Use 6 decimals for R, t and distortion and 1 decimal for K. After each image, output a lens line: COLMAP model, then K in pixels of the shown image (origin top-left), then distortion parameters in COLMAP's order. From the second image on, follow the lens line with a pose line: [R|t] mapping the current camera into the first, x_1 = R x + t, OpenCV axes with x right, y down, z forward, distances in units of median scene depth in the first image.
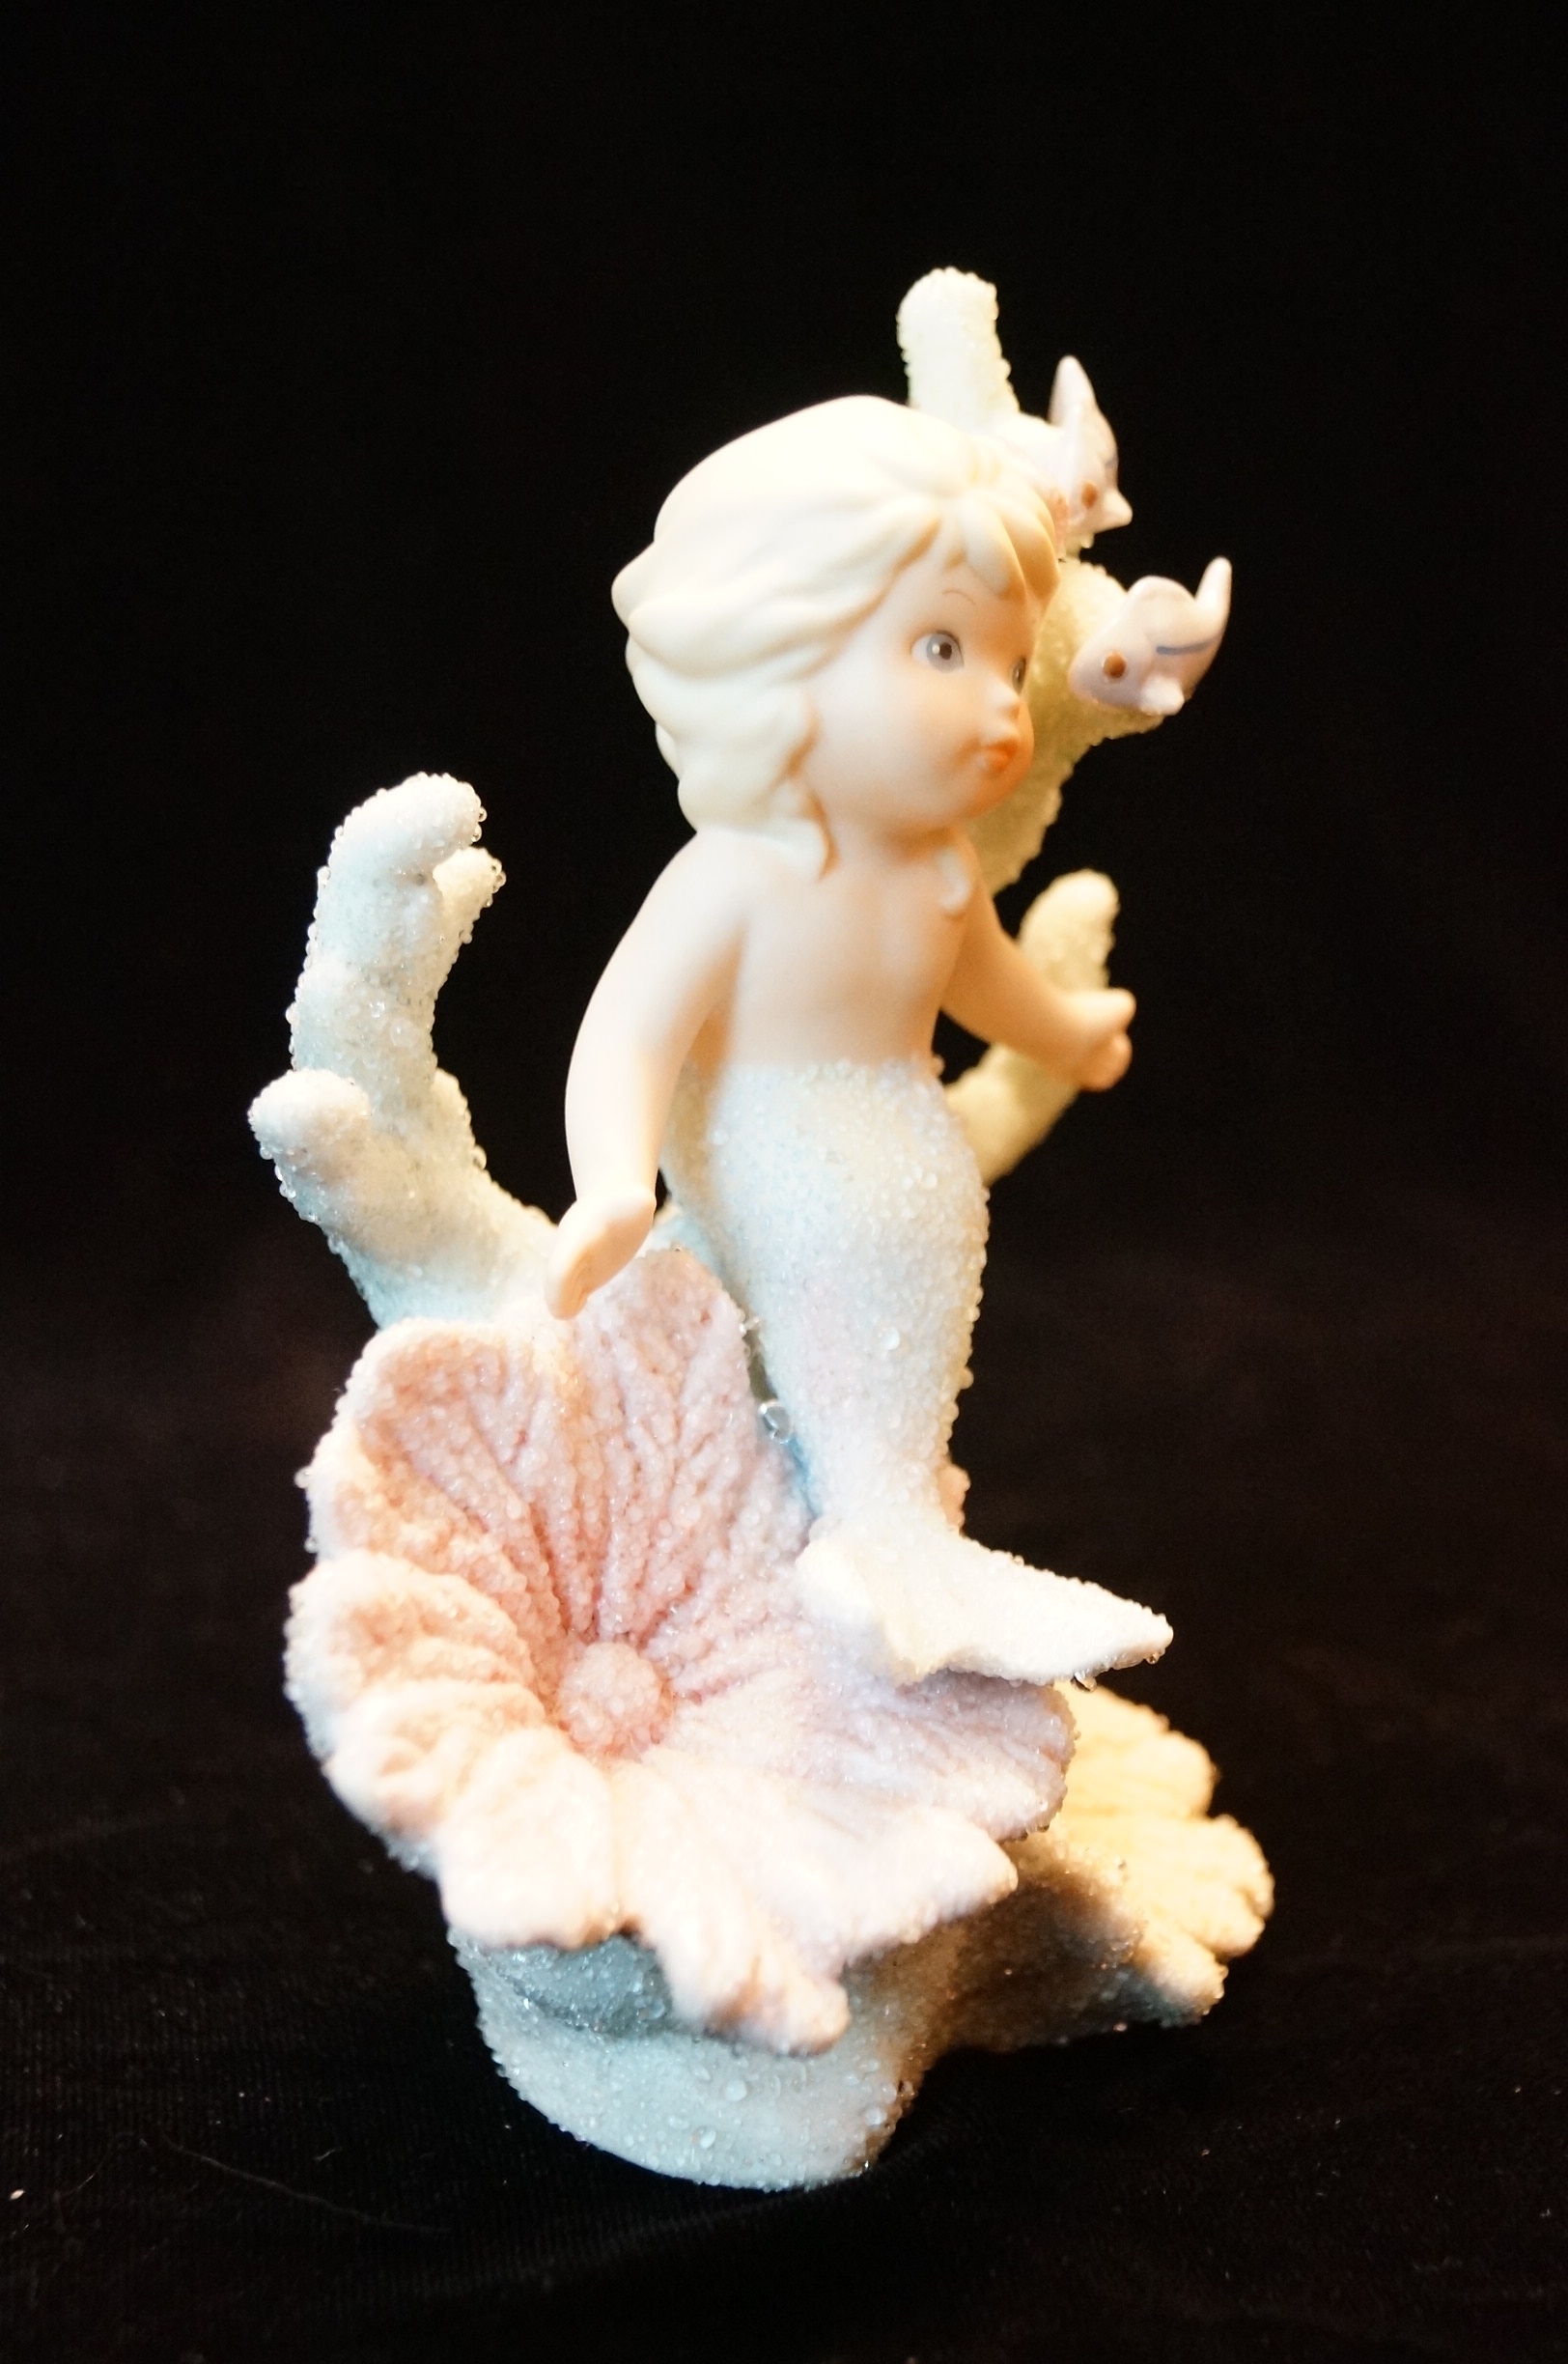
lens RADIAL K [[3664.3, 0, 782.8], [0, 3664.3, 1169.5], [0, 0, 1]] dist [-0.002248, 0.000000]
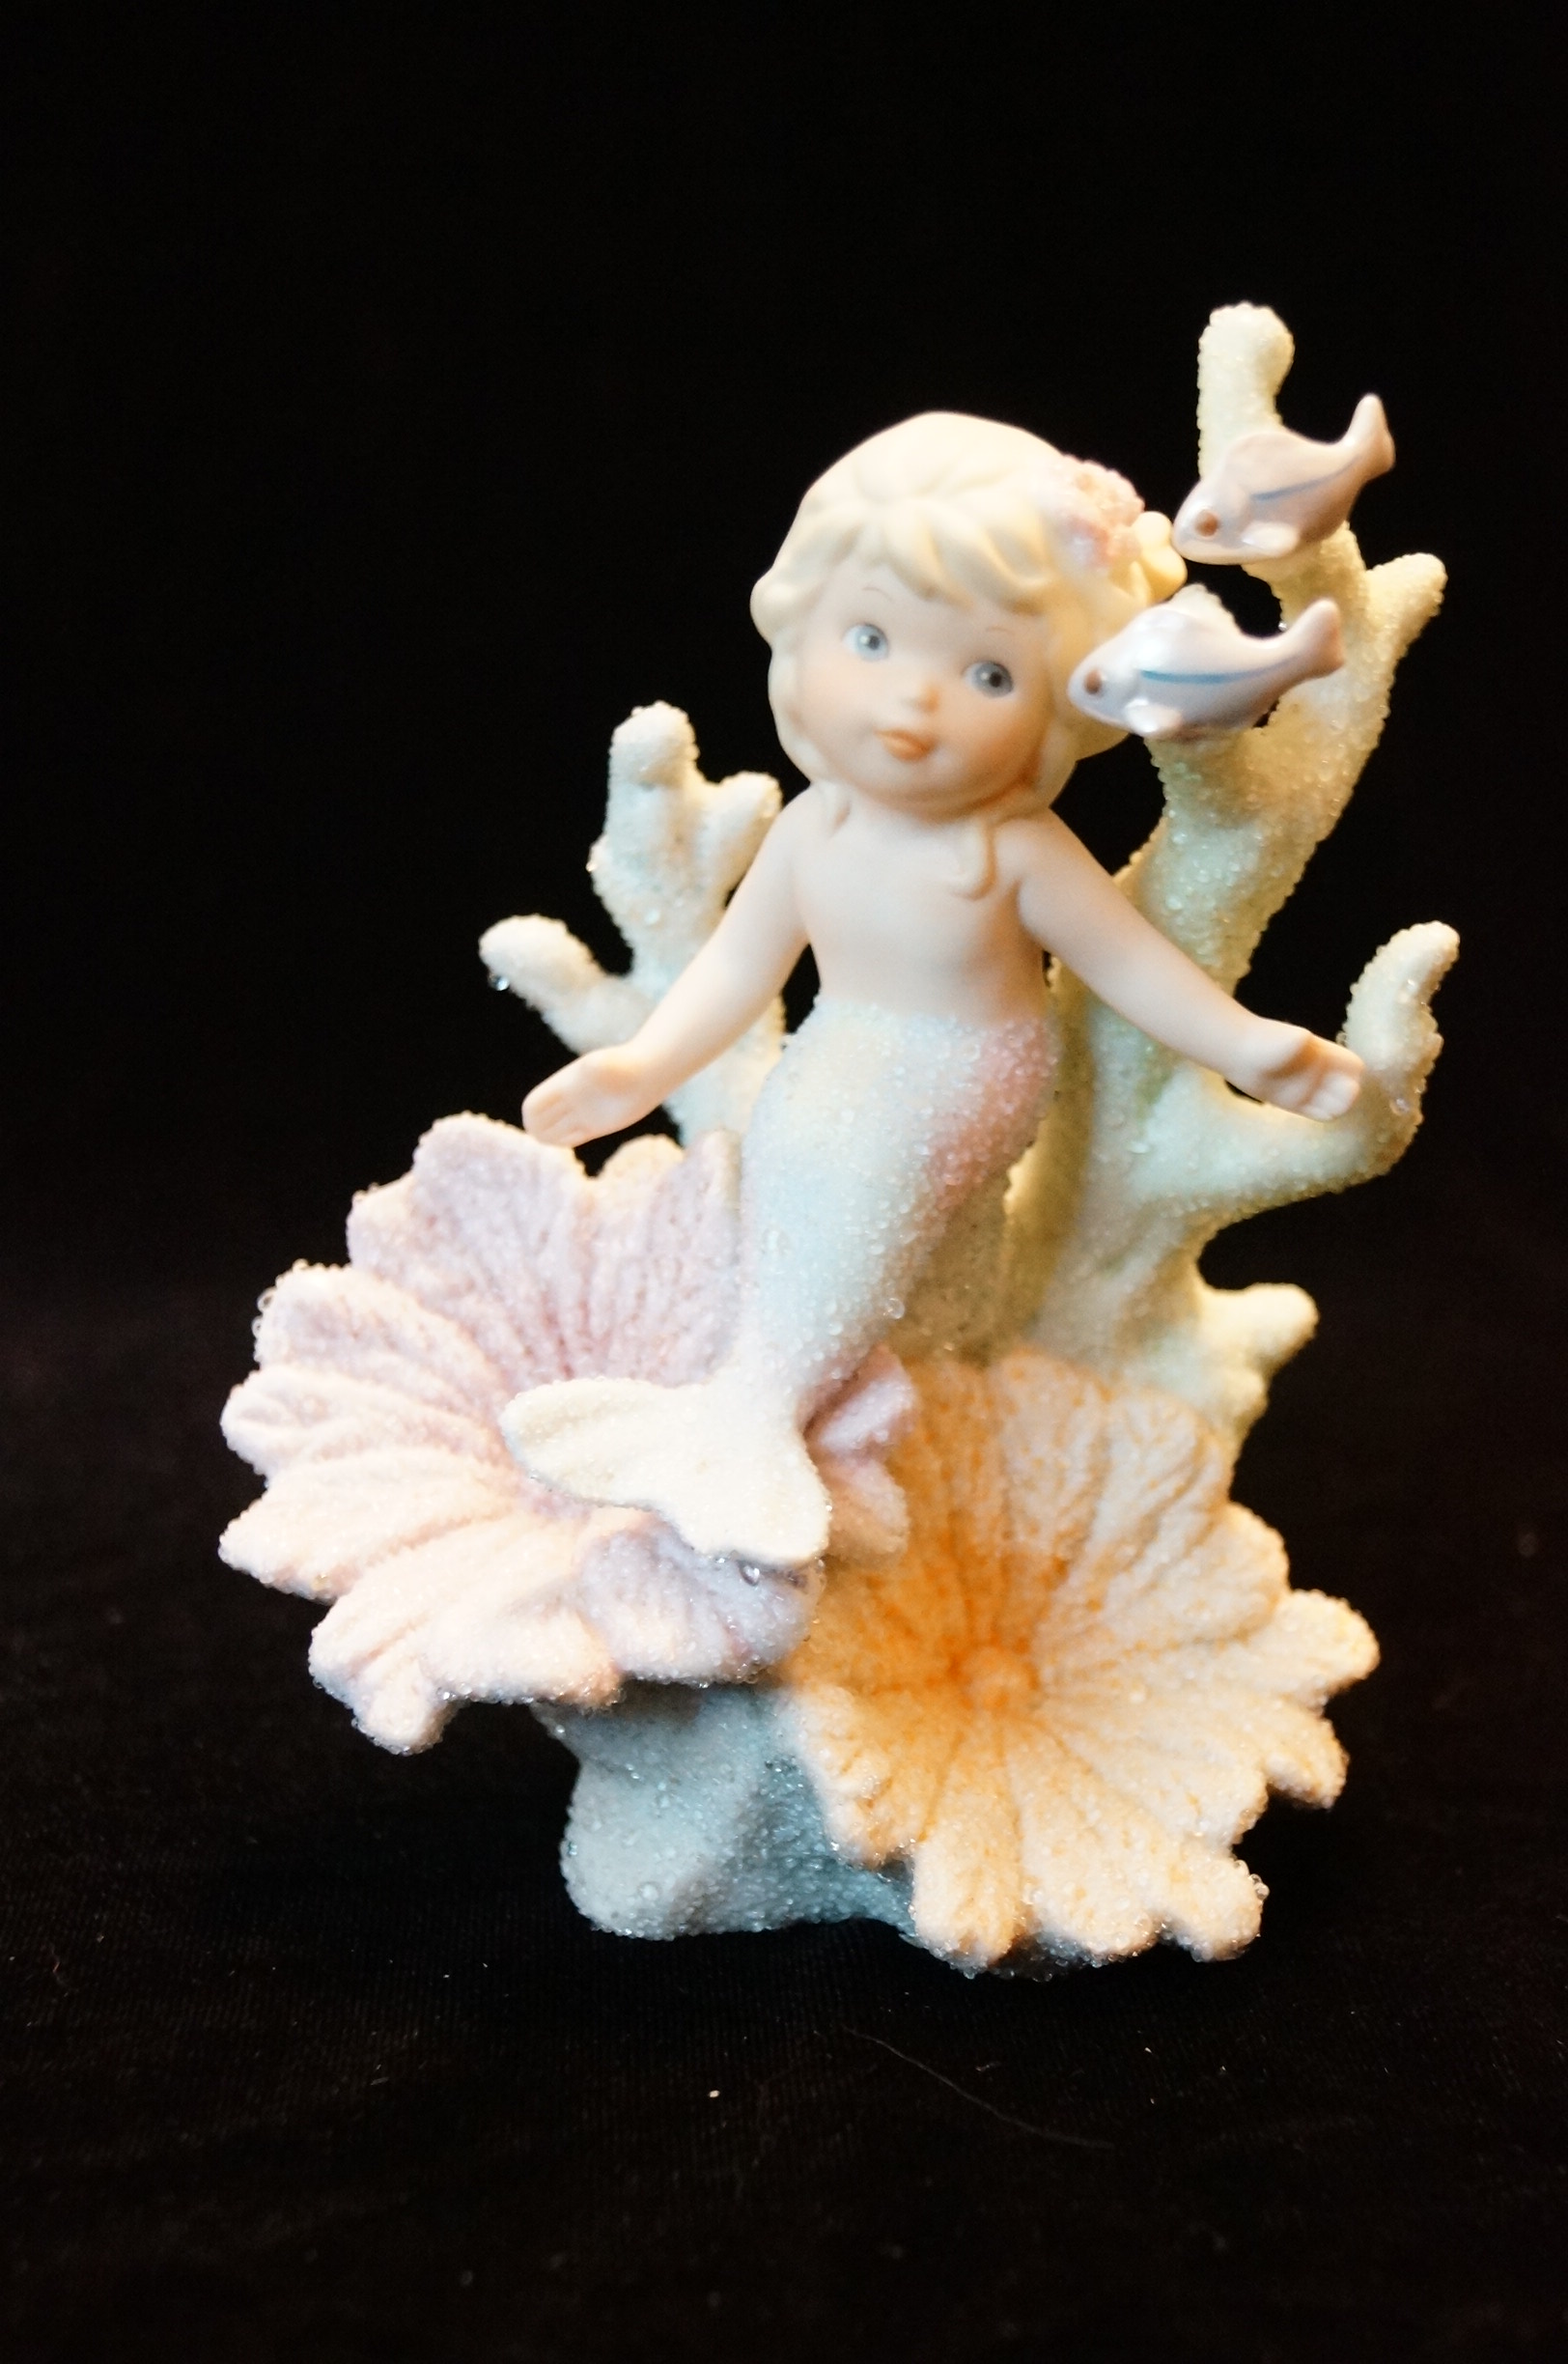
lens RADIAL K [[3664.3, 0, 792.8], [0, 3664.3, 1185.8], [0, 0, 1]] dist [-0.002248, 0.000000]
pose [[0.513723, 0.229344, -0.826735, 0.985256], [-0.216558, 0.967070, 0.133707, -0.125829], [0.830175, 0.110348, 0.546473, 0.395276]]
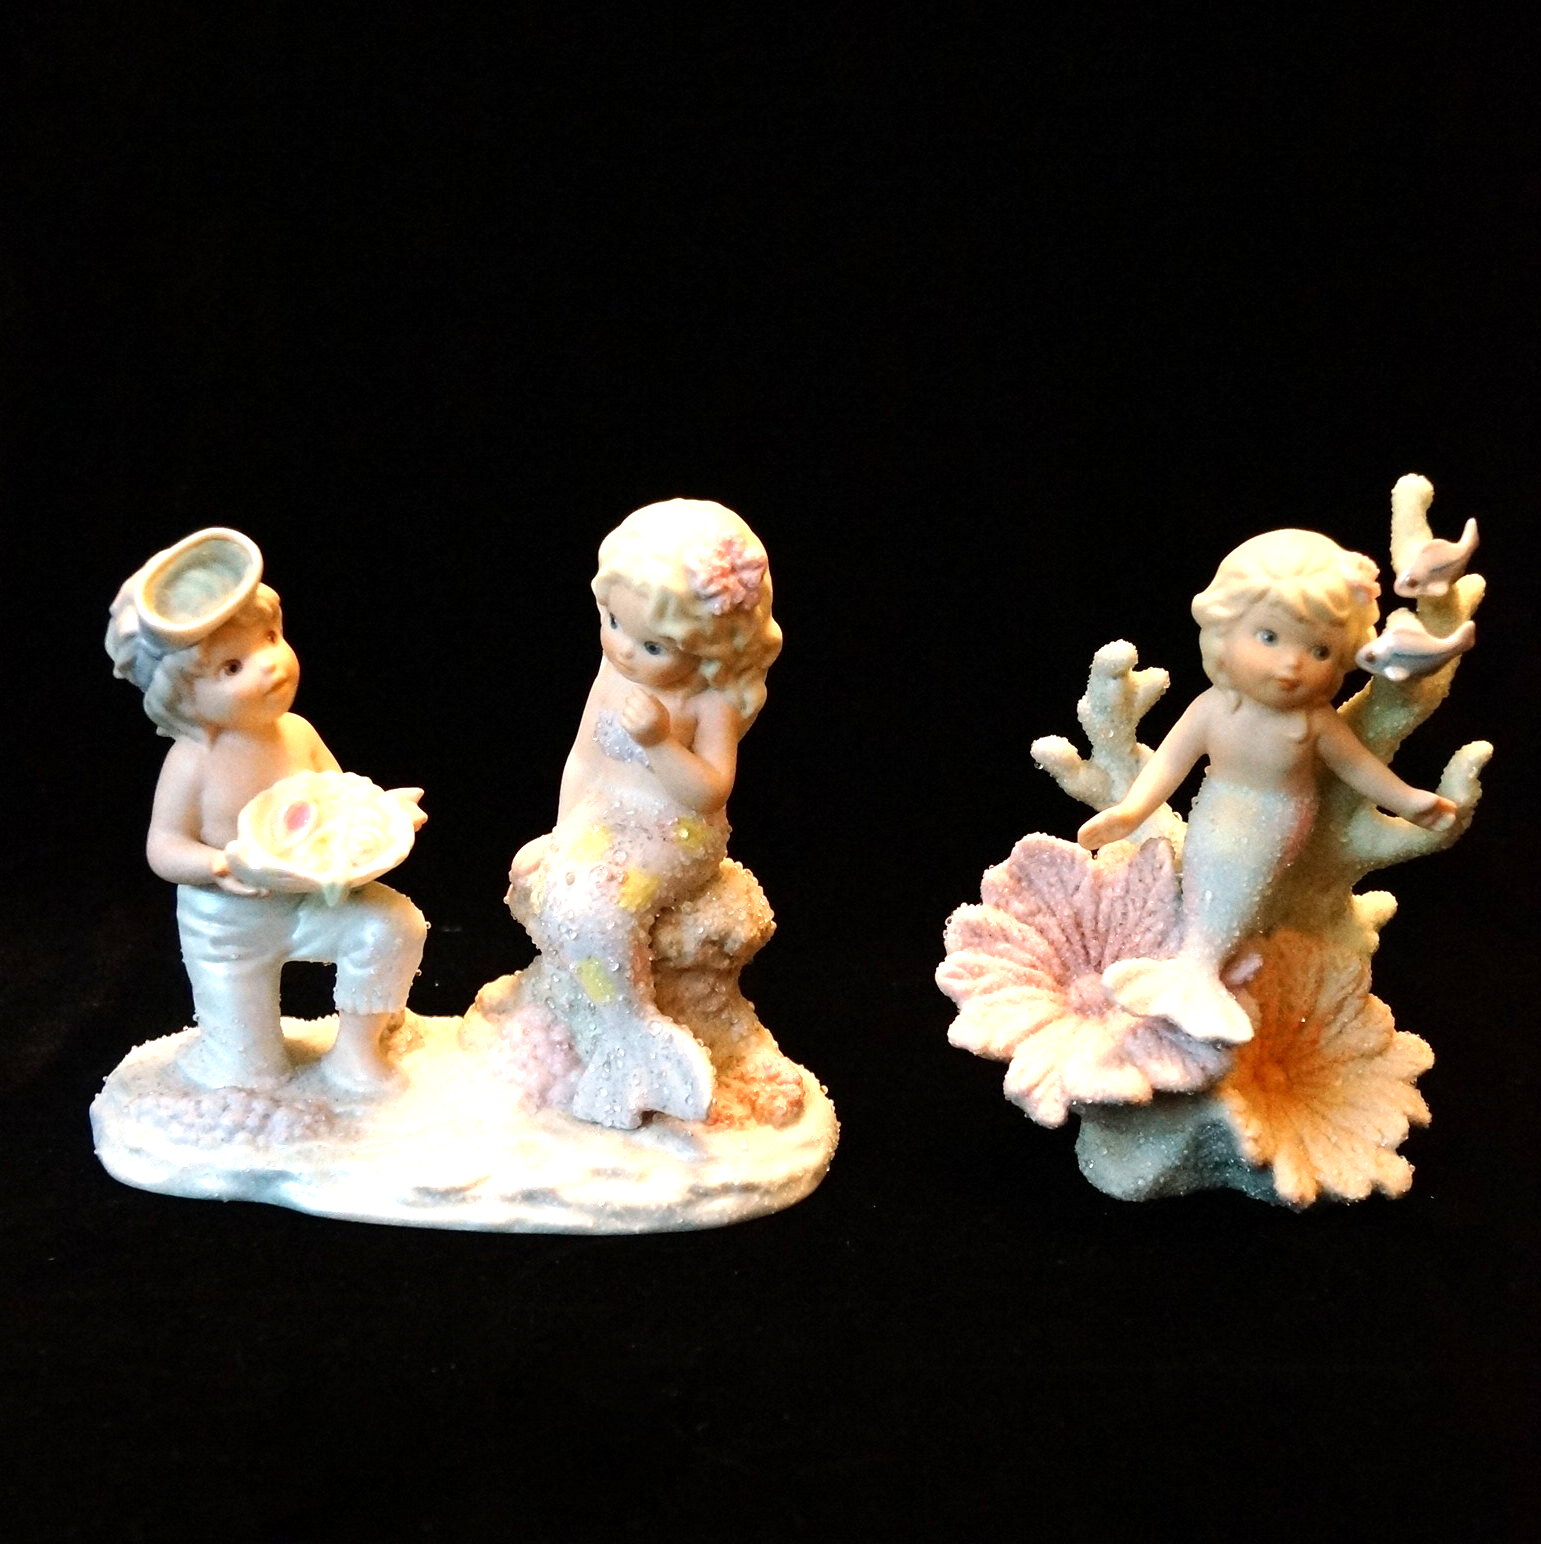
lens RADIAL K [[2641.2, 0, 735.8], [0, 2641.2, 844.4], [0, 0, 1]] dist [-0.044200, 0.000000]
pose [[0.611773, 0.285547, -0.737697, 1.193884], [-0.206643, 0.957881, 0.199406, -0.291214], [0.763566, 0.030449, 0.645012, -0.438814]]
